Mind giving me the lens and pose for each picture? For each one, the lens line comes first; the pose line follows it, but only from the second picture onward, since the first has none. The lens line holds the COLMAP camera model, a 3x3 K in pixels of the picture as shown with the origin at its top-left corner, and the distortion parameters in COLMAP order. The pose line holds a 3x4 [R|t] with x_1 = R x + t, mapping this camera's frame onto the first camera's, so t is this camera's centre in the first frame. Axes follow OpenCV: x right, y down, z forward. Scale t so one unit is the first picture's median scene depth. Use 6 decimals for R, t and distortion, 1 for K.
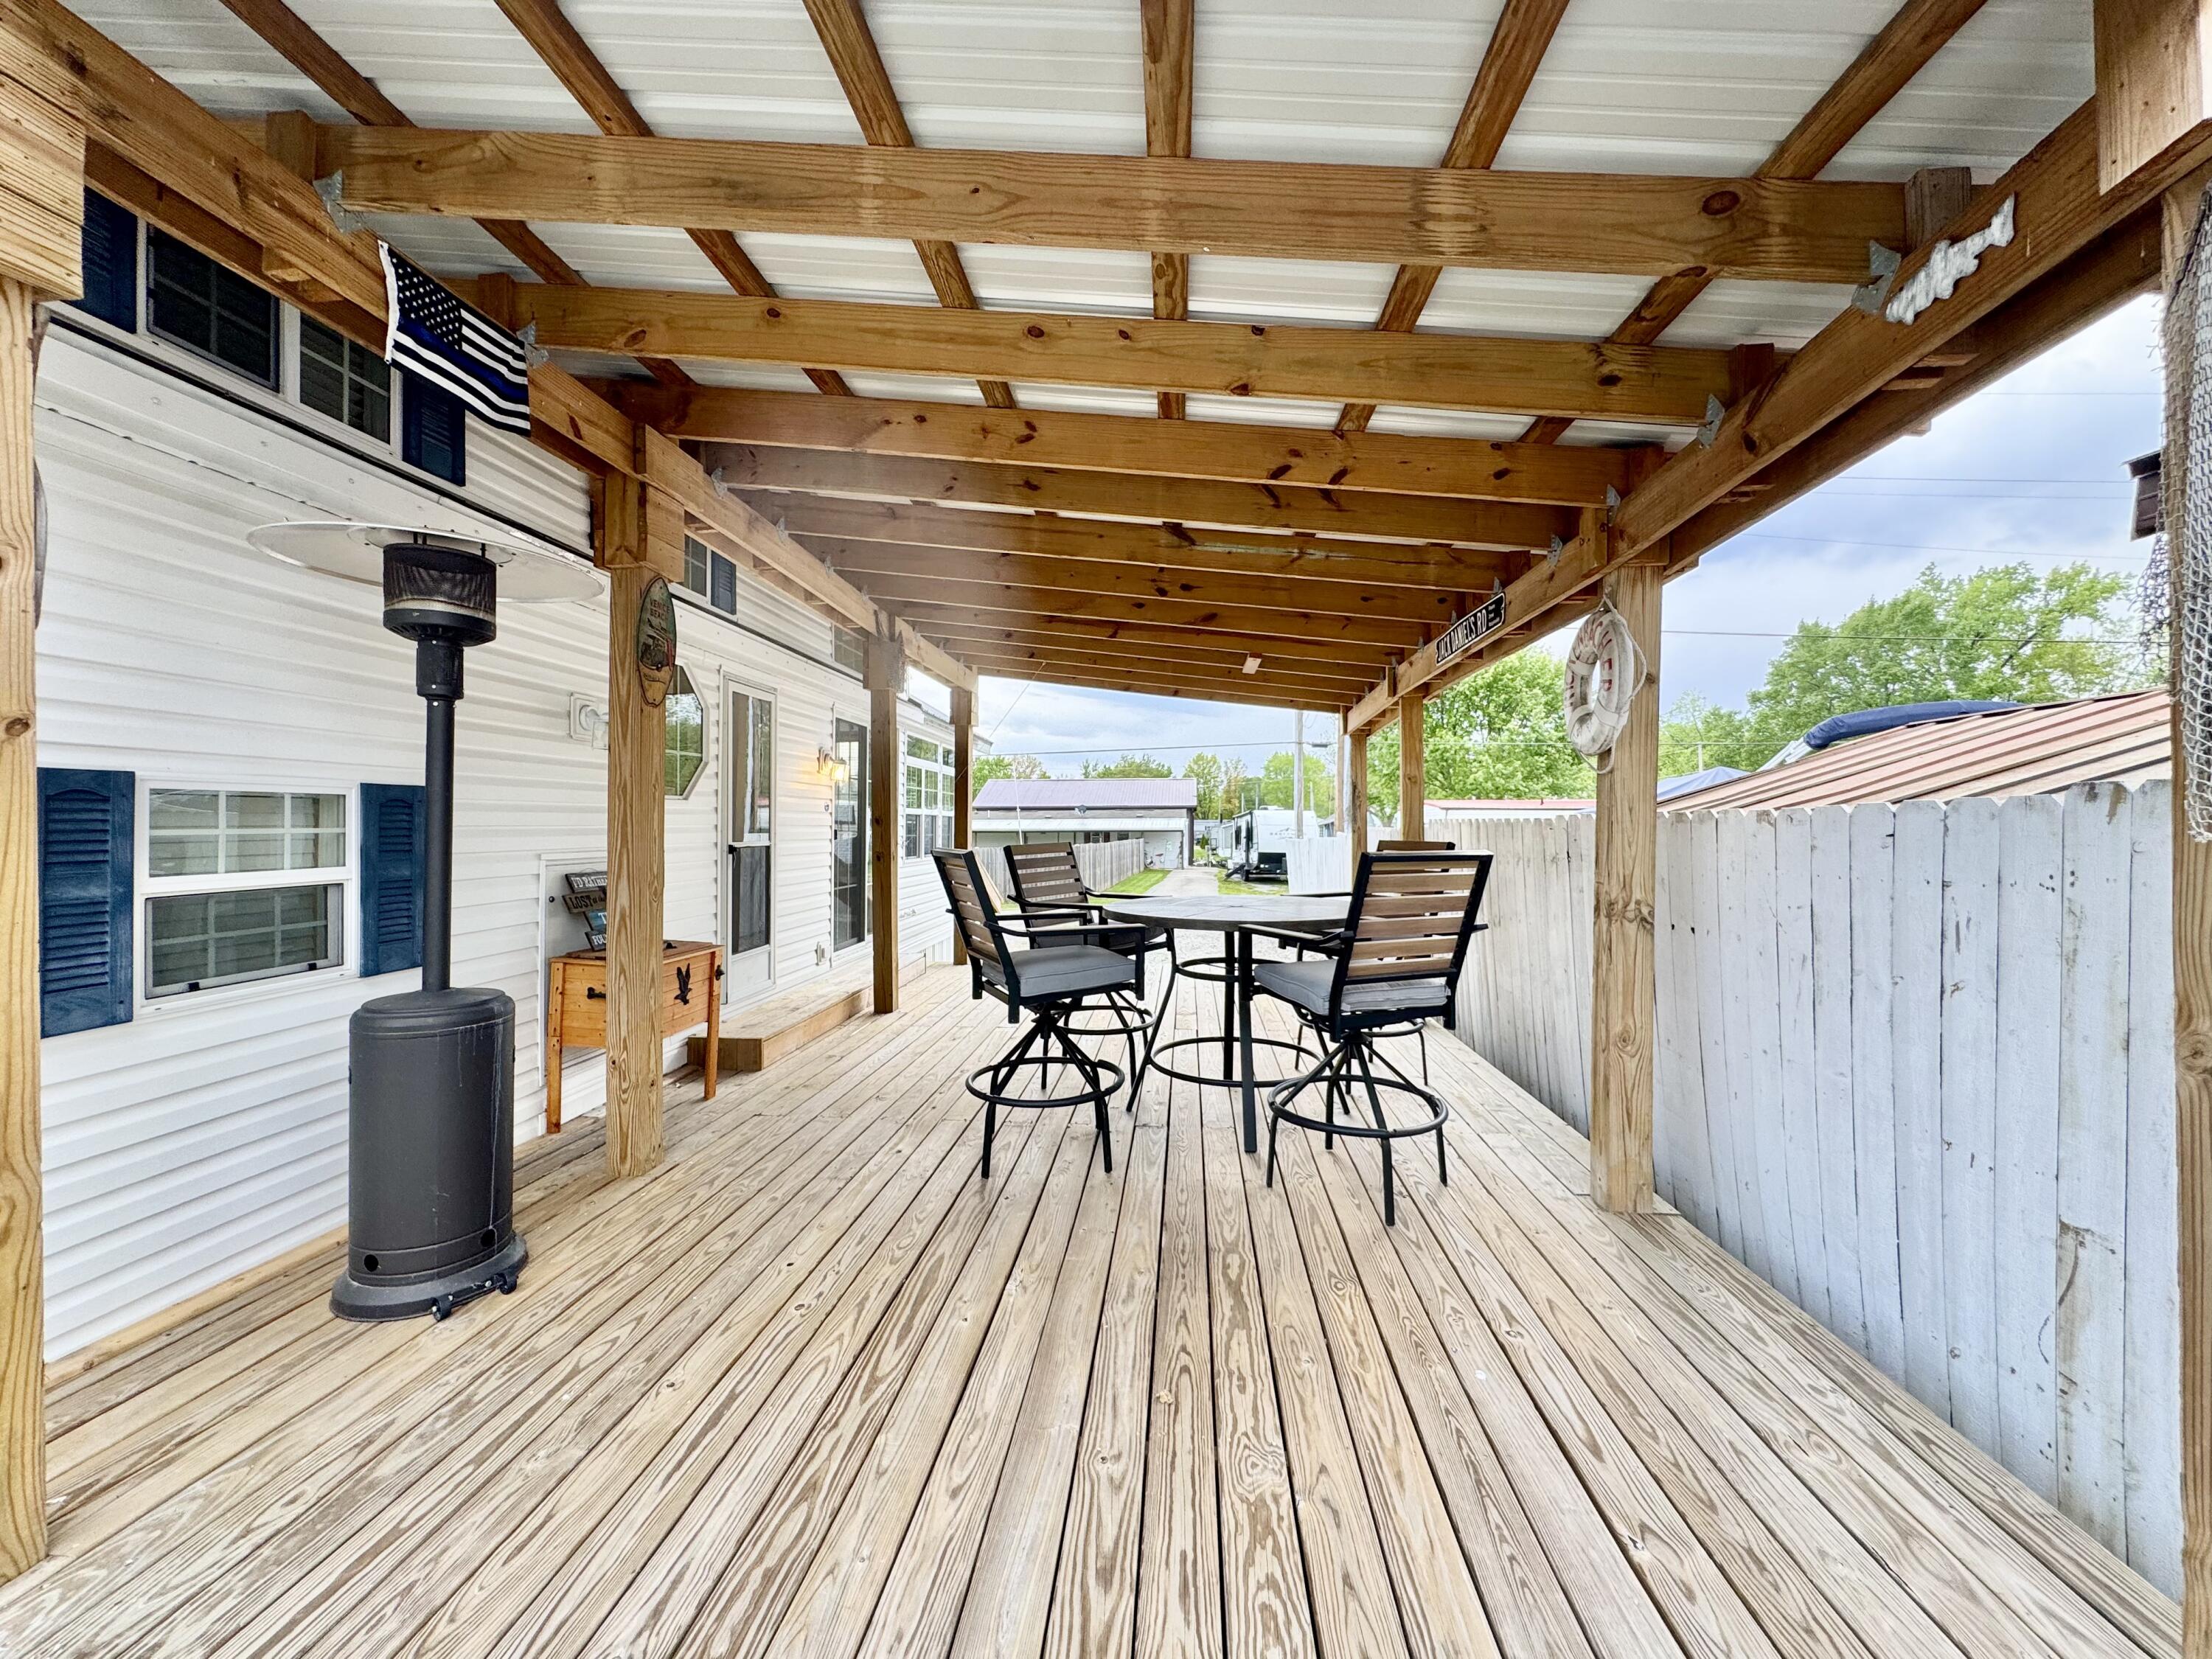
lens RADIAL K [[880.0, 0, 1109.3], [0, 880.0, 824.4], [0, 0, 1]] dist [-0.002588, 0.000078]
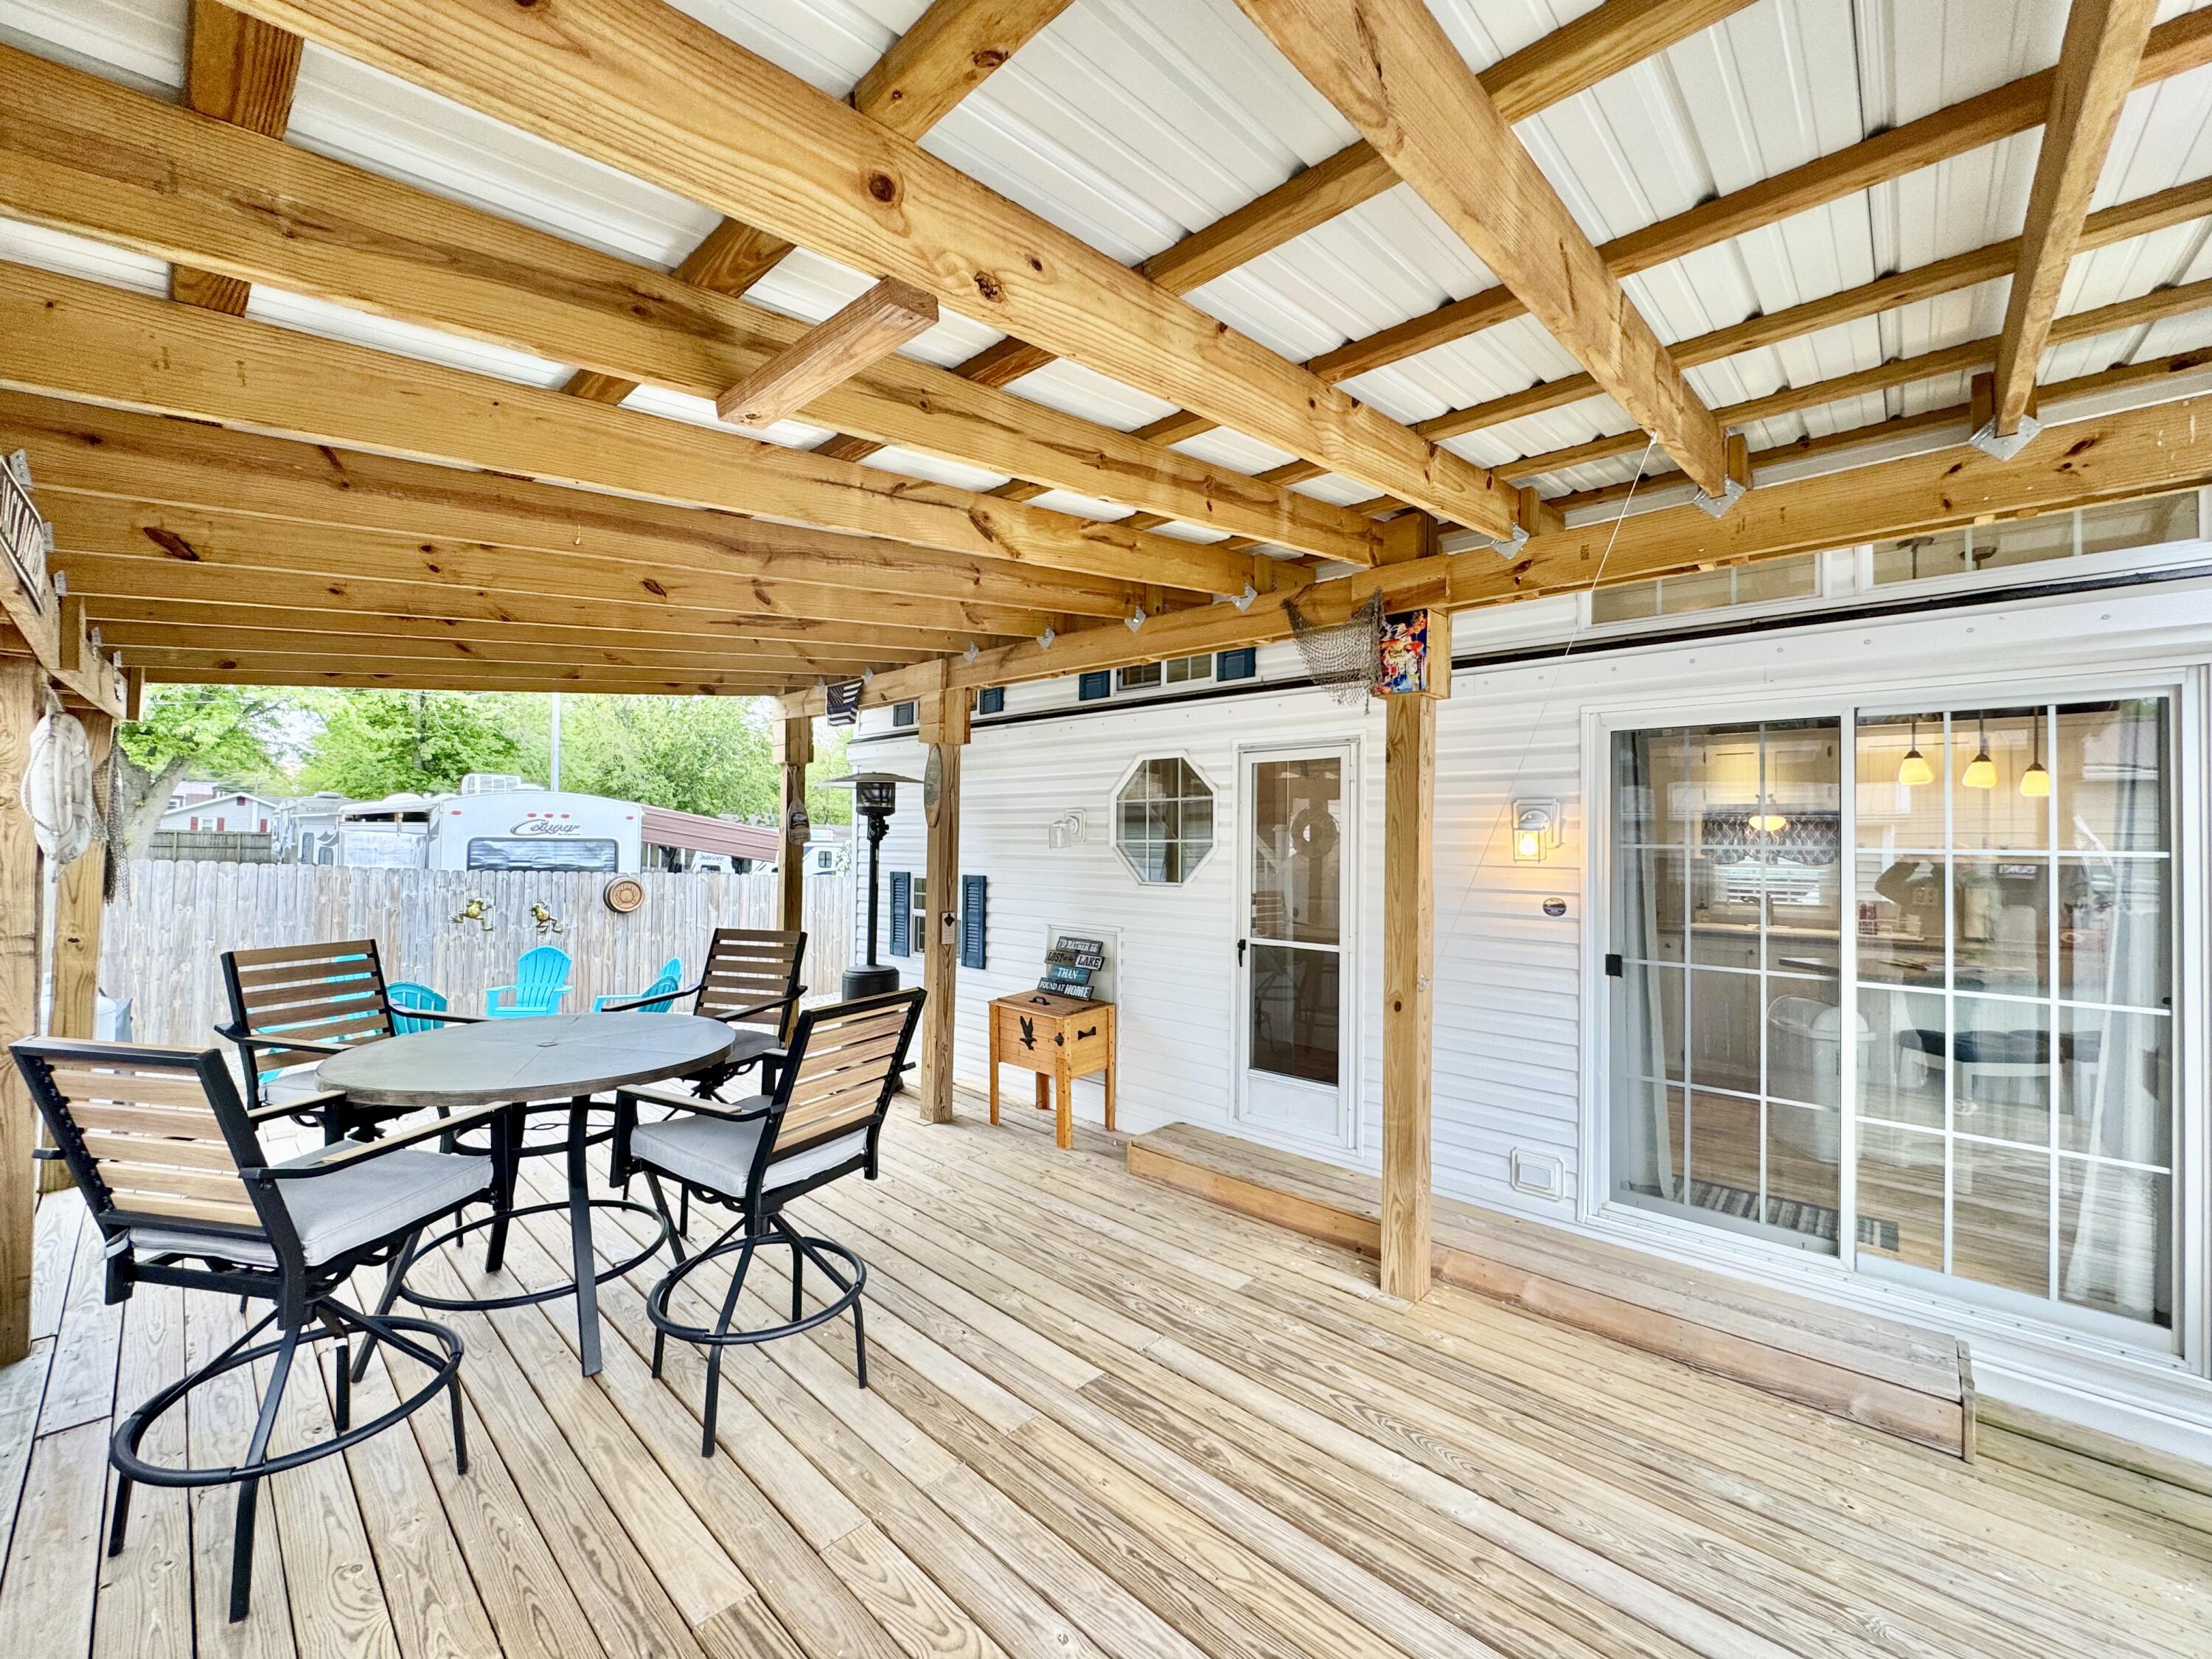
lens RADIAL K [[880.0, 0, 1104.2], [0, 880.0, 825.9], [0, 0, 1]] dist [-0.002588, 0.000078]
pose [[-0.608605, -0.025094, -0.793077, 0.274634], [-0.013319, 0.999682, -0.021411, -0.053661], [0.793362, -0.002468, -0.608745, 1.101691]]
